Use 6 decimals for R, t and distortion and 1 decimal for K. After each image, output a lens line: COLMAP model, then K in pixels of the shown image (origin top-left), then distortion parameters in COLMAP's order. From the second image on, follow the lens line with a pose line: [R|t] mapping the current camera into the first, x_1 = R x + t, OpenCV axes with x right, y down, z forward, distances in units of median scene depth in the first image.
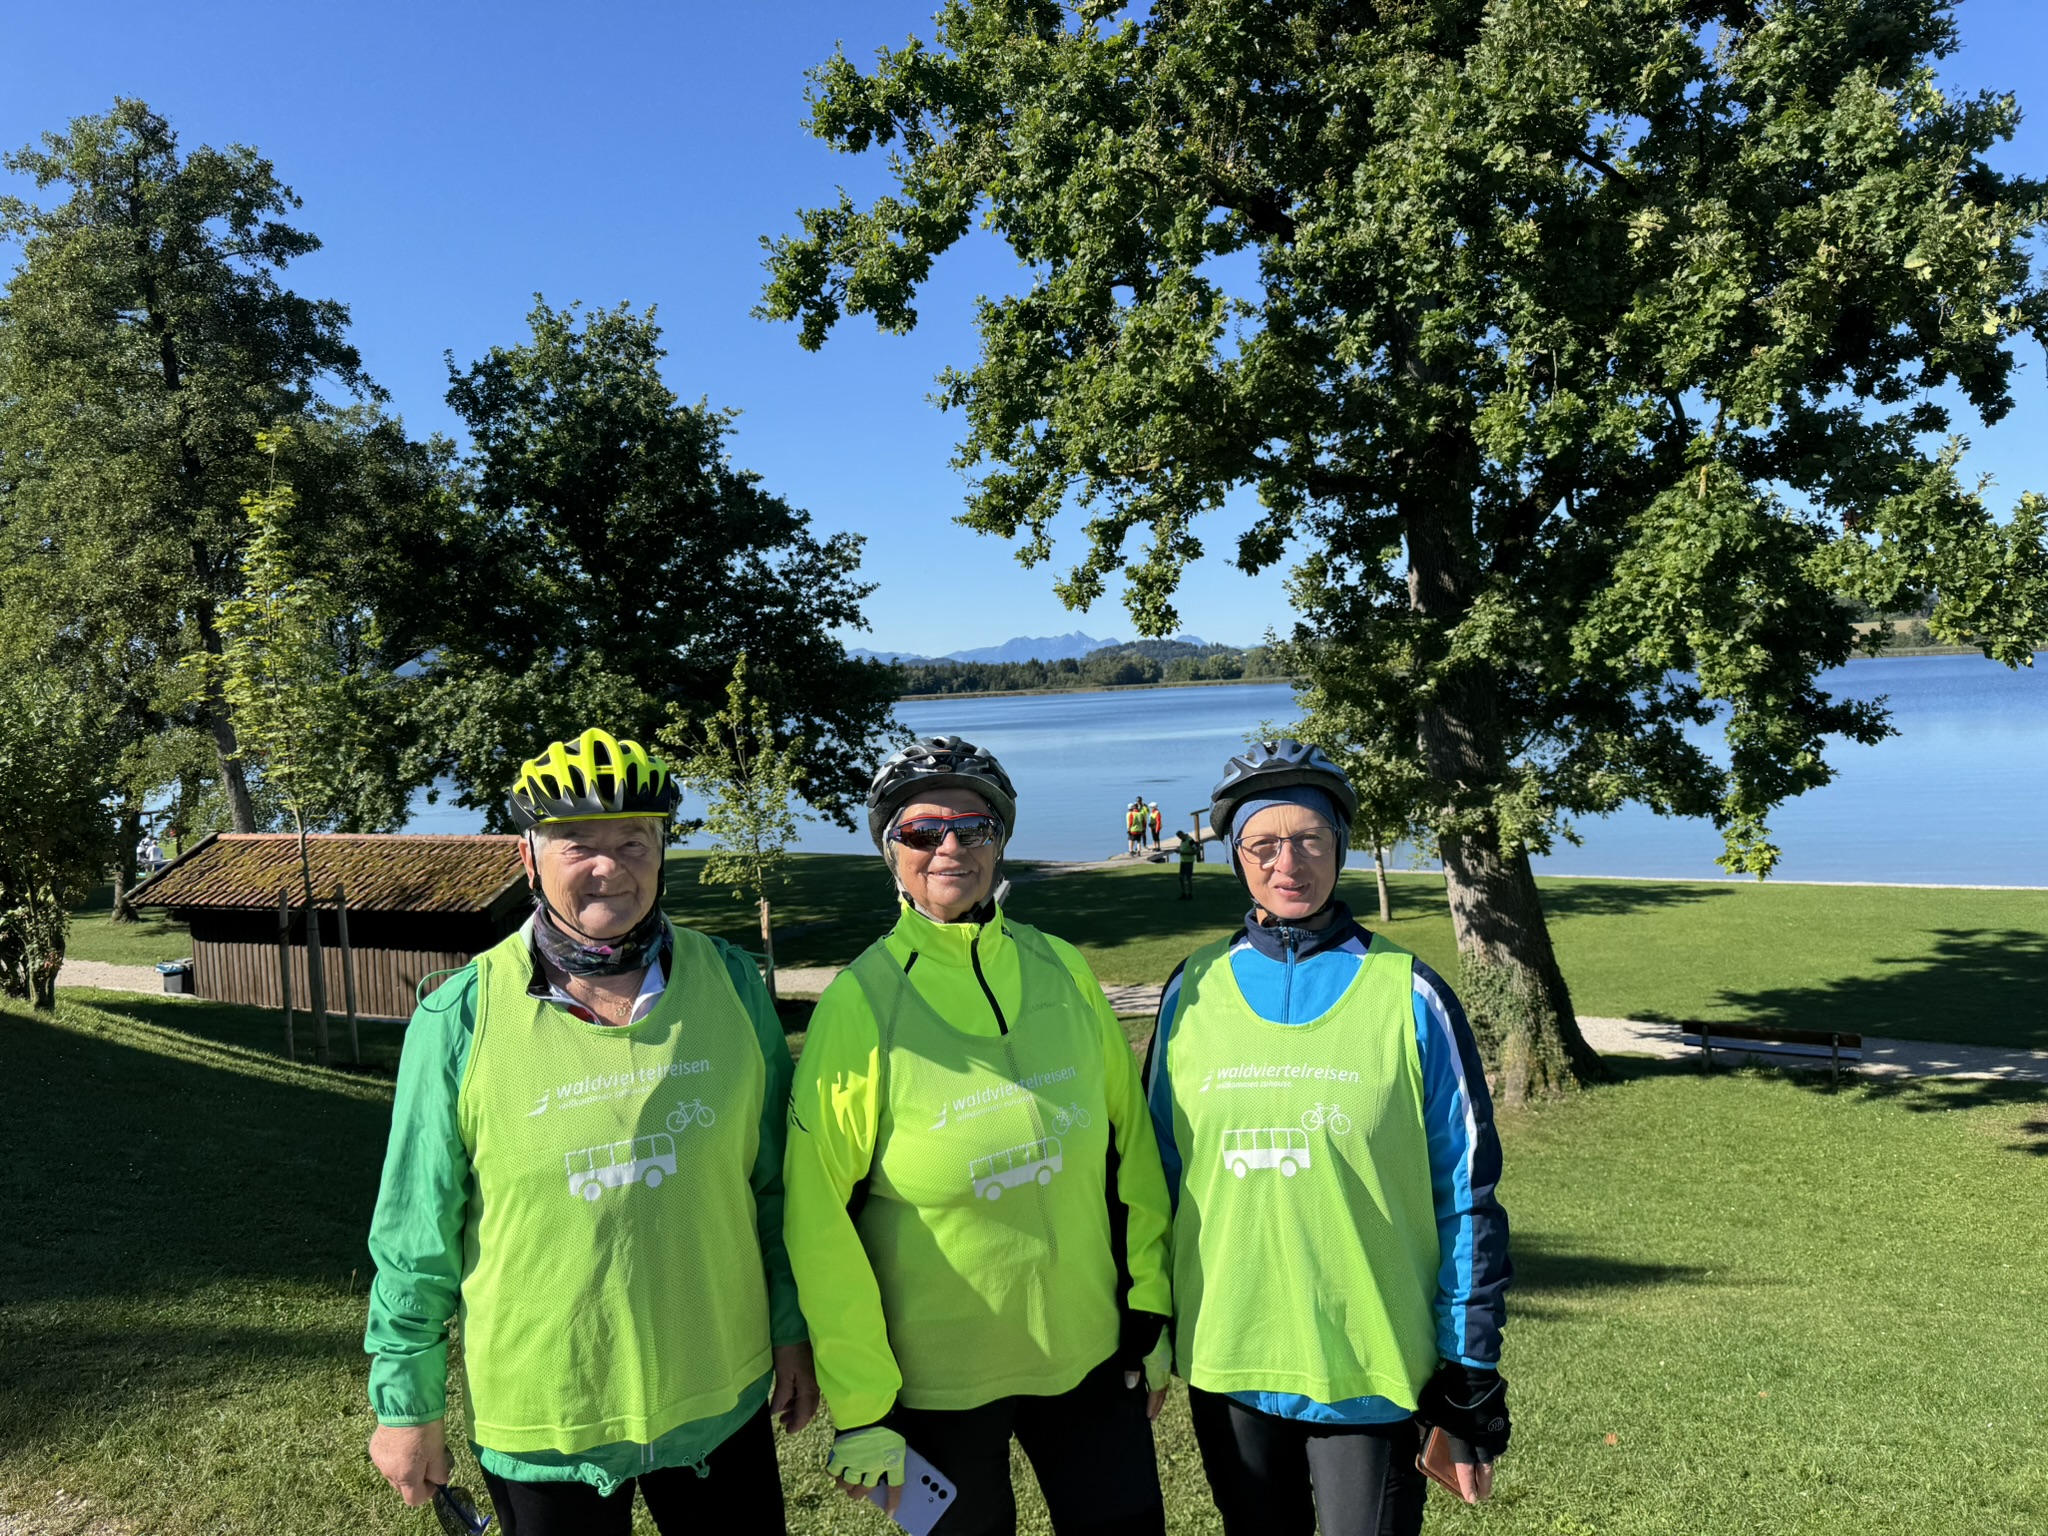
lens RADIAL K [[1404.3, 0, 1012.9], [0, 1404.3, 775.0], [0, 0, 1]] dist [0.111083, -0.168657]
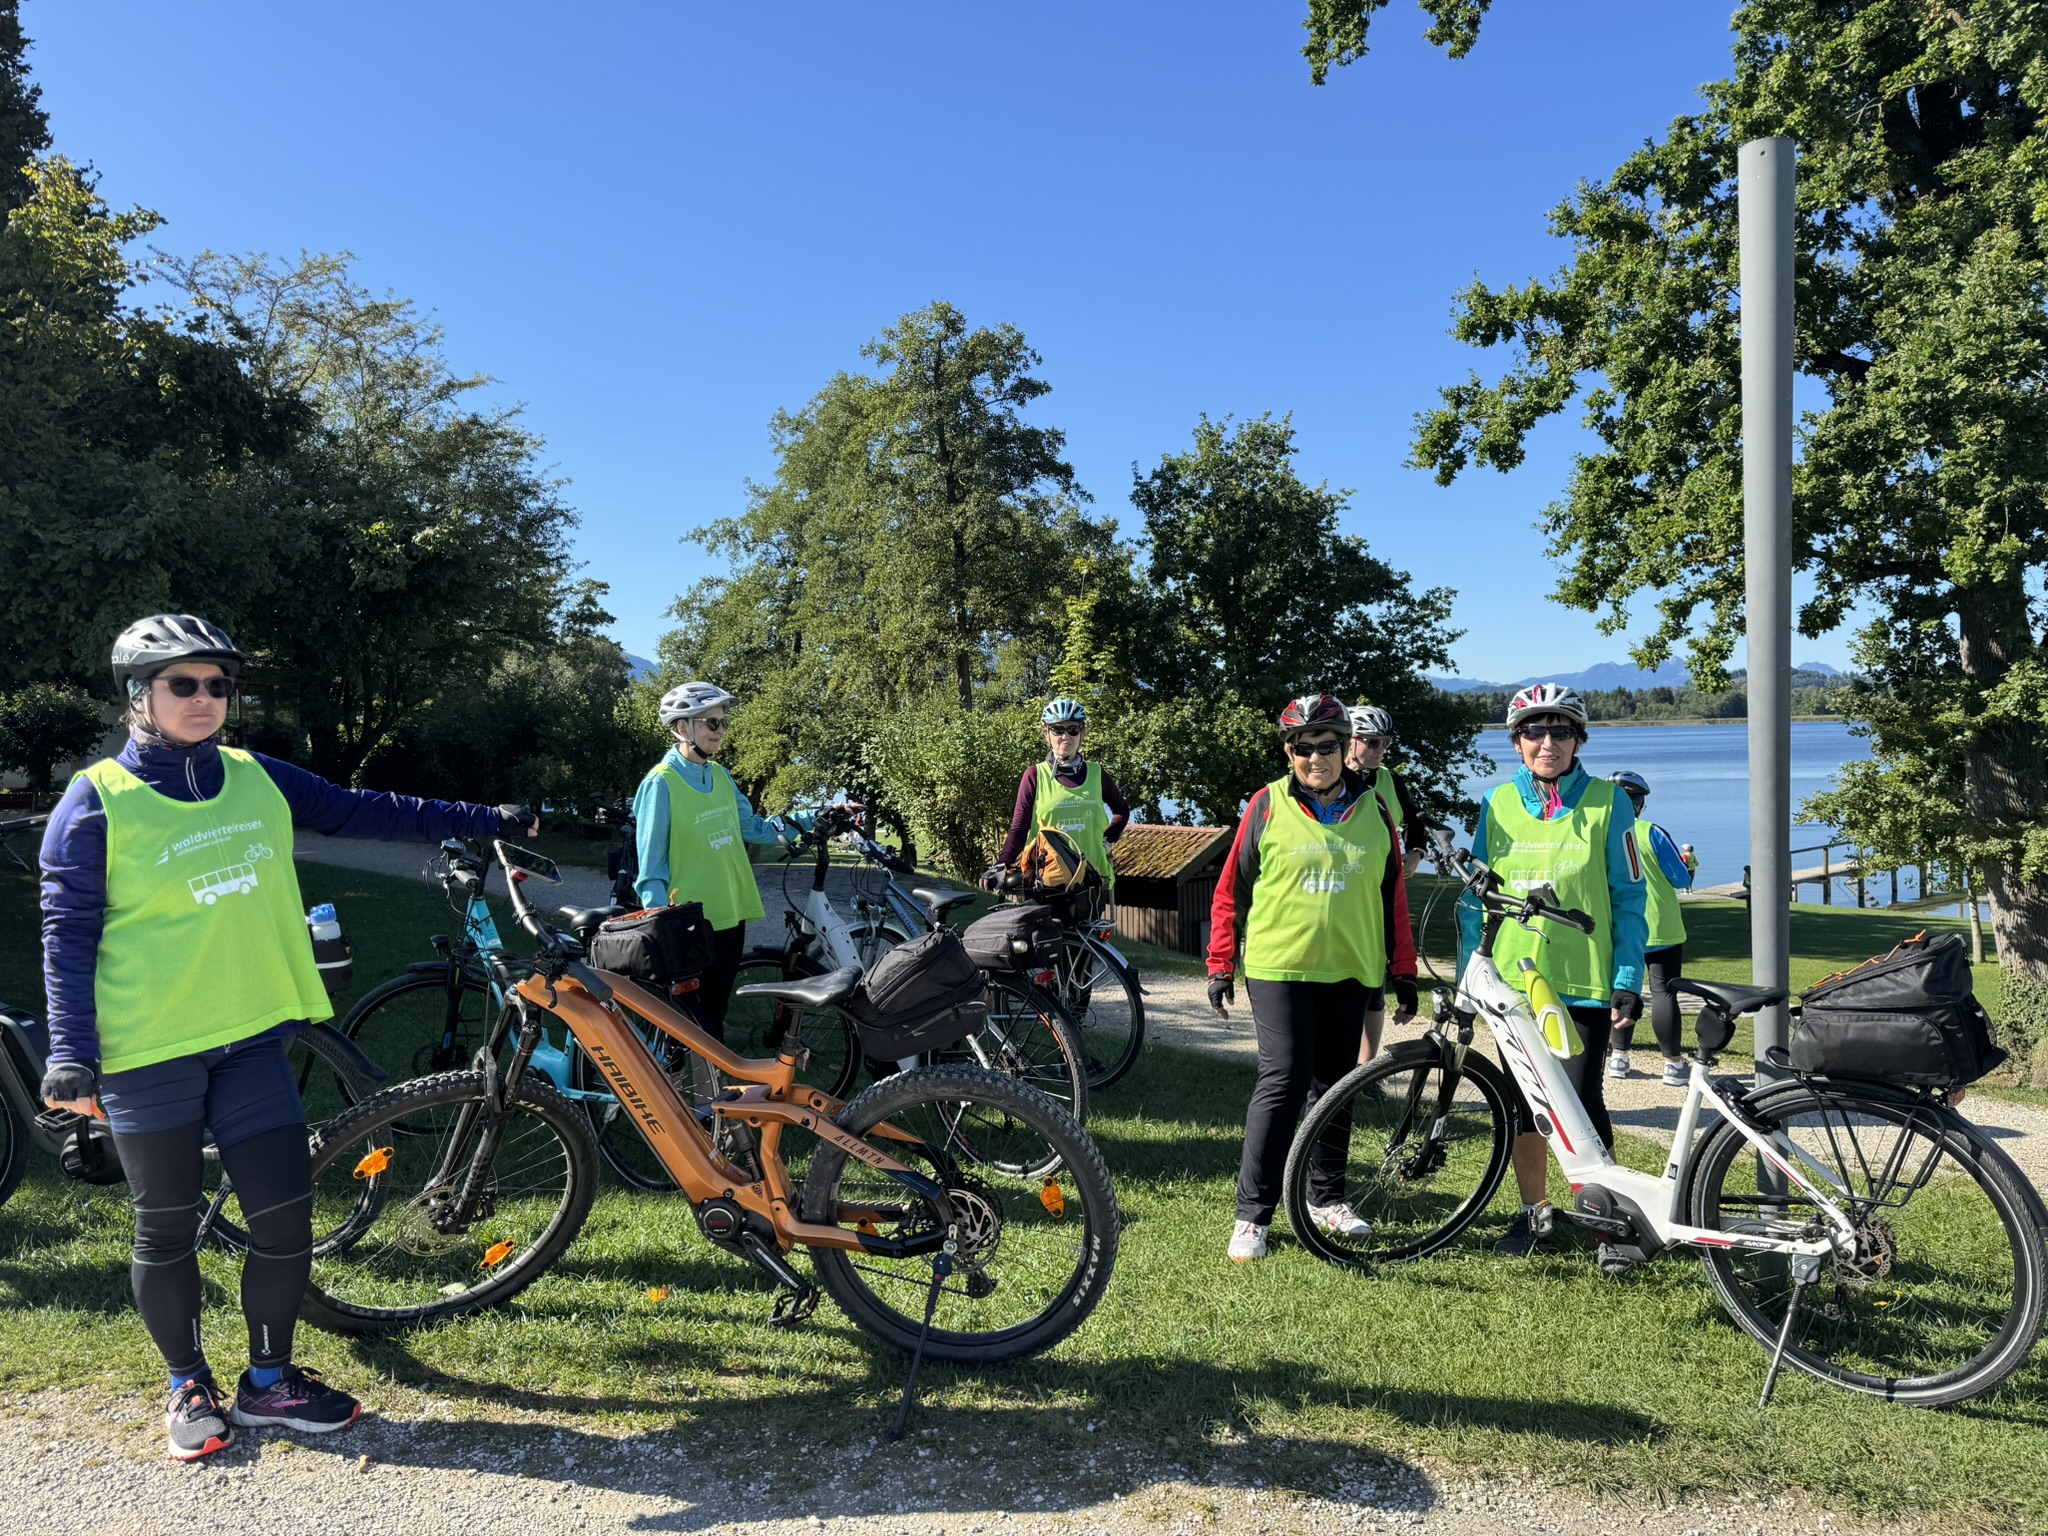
lens RADIAL K [[1404.3, 0, 1012.9], [0, 1404.3, 775.0], [0, 0, 1]] dist [0.111083, -0.168657]
pose [[0.925689, 0.036571, -0.376513, 0.002086], [-0.043204, 0.999024, -0.009185, 0.009796], [0.375810, 0.024769, 0.926366, -0.263469]]
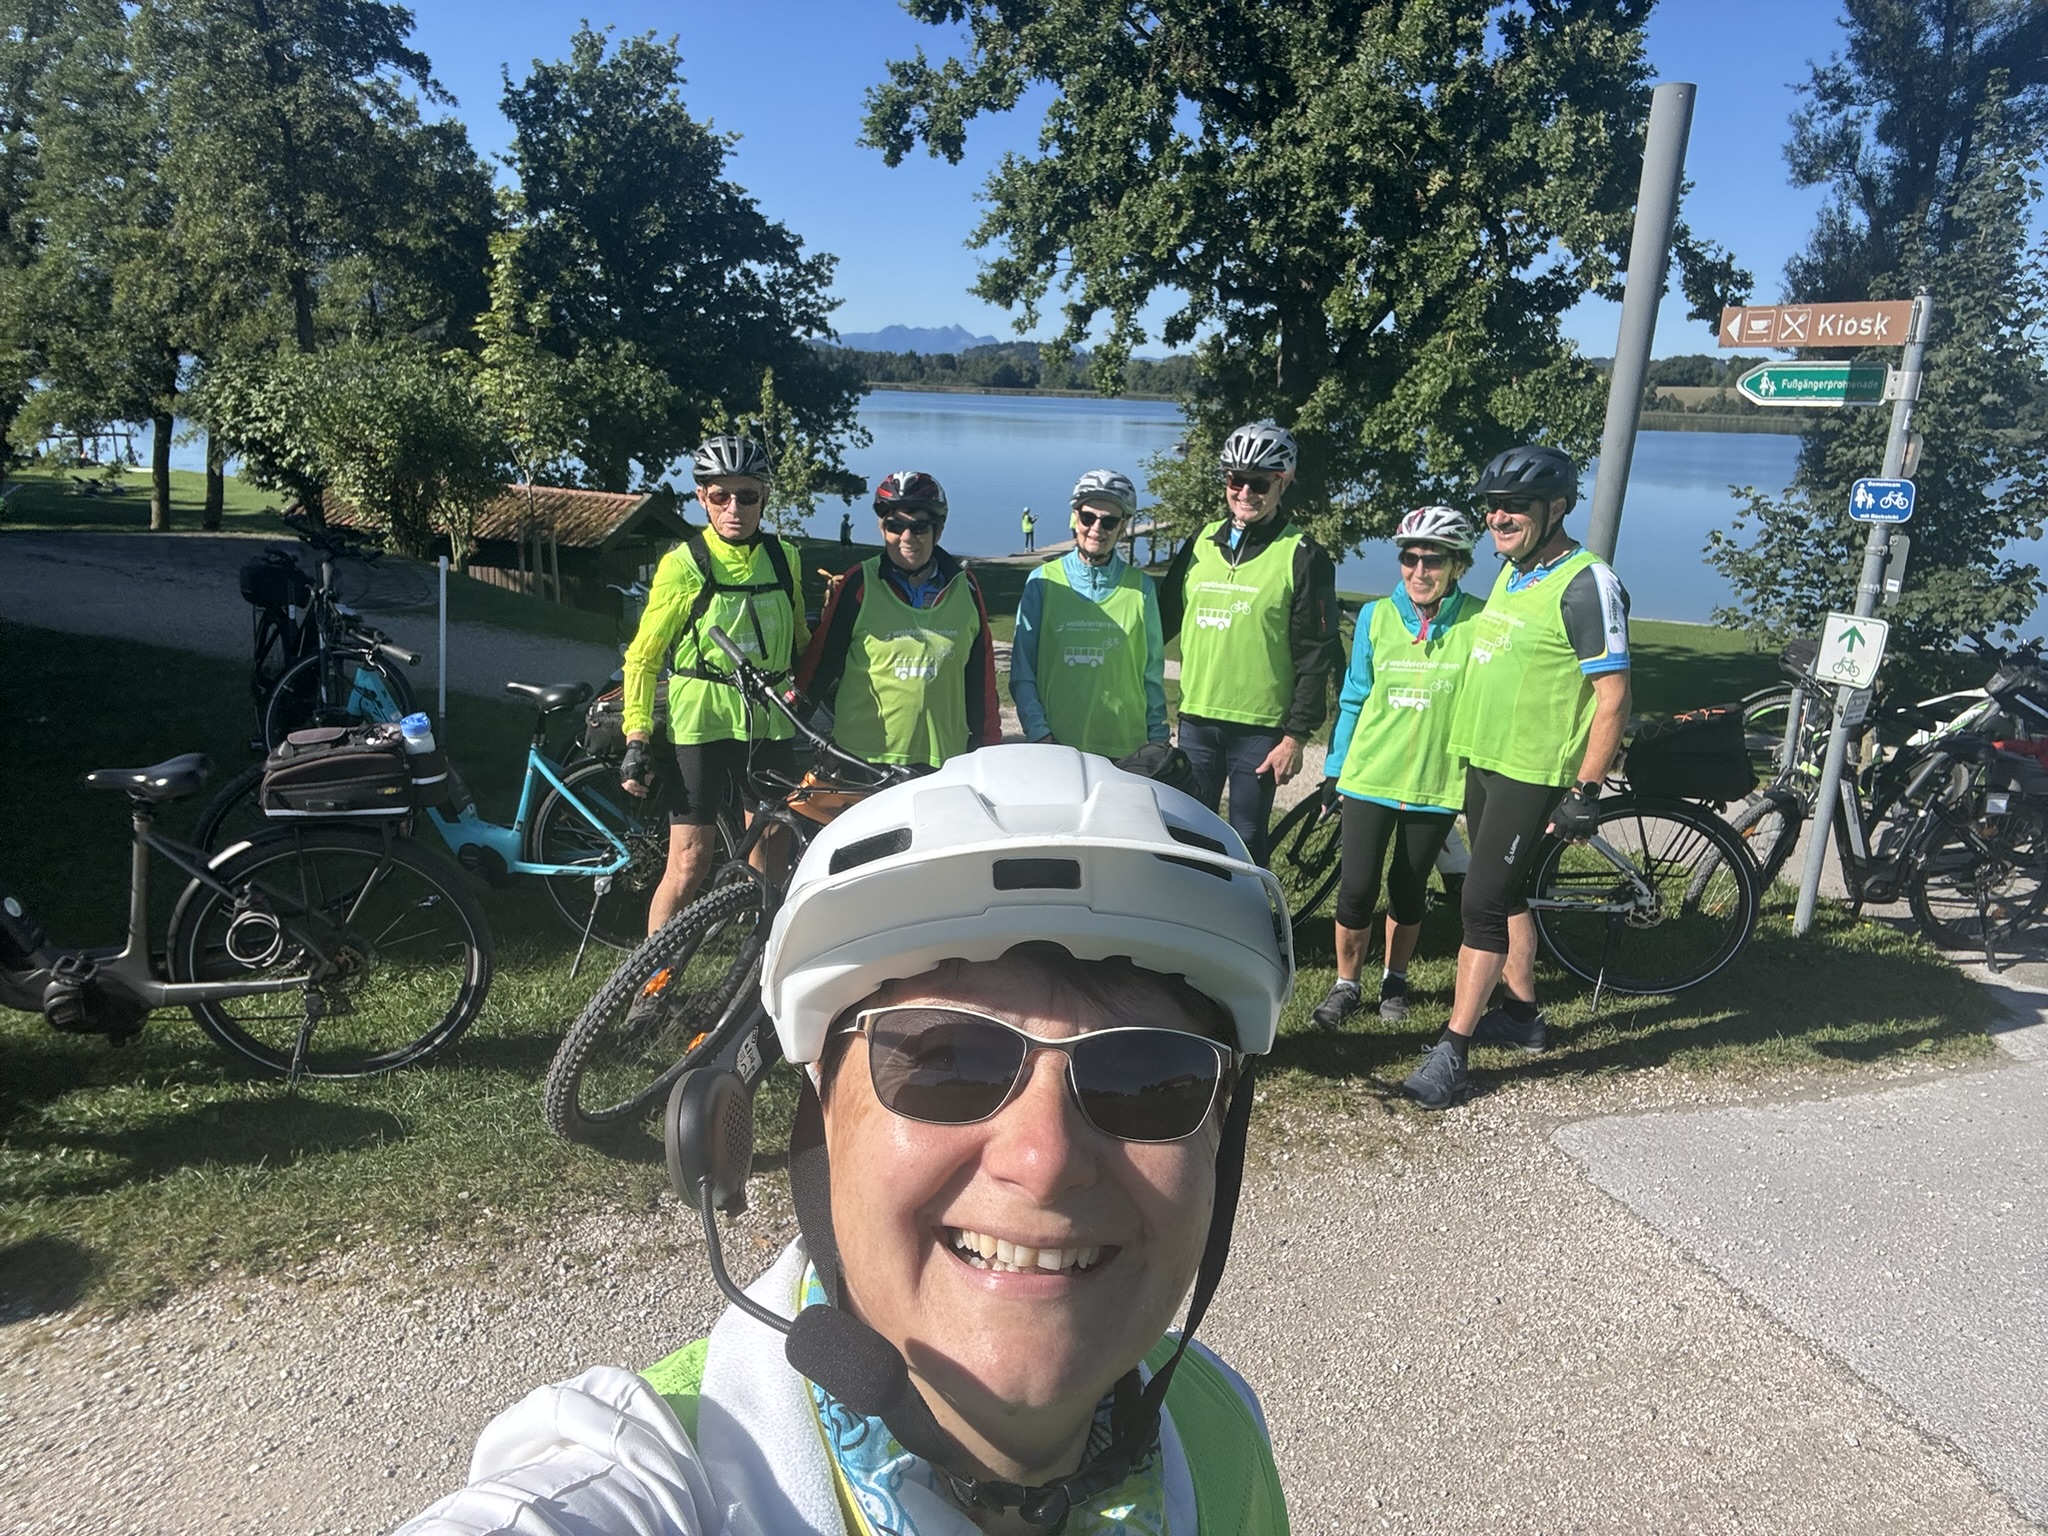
lens RADIAL K [[1373.0, 0, 1023.7], [0, 1373.0, 750.2], [0, 0, 1]] dist [0.092869, -0.113261]
pose [[0.991394, 0.059918, 0.116394, -0.080446], [-0.081579, 0.978130, 0.191326, -0.002215], [-0.102384, -0.199175, 0.974601, -0.288395]]
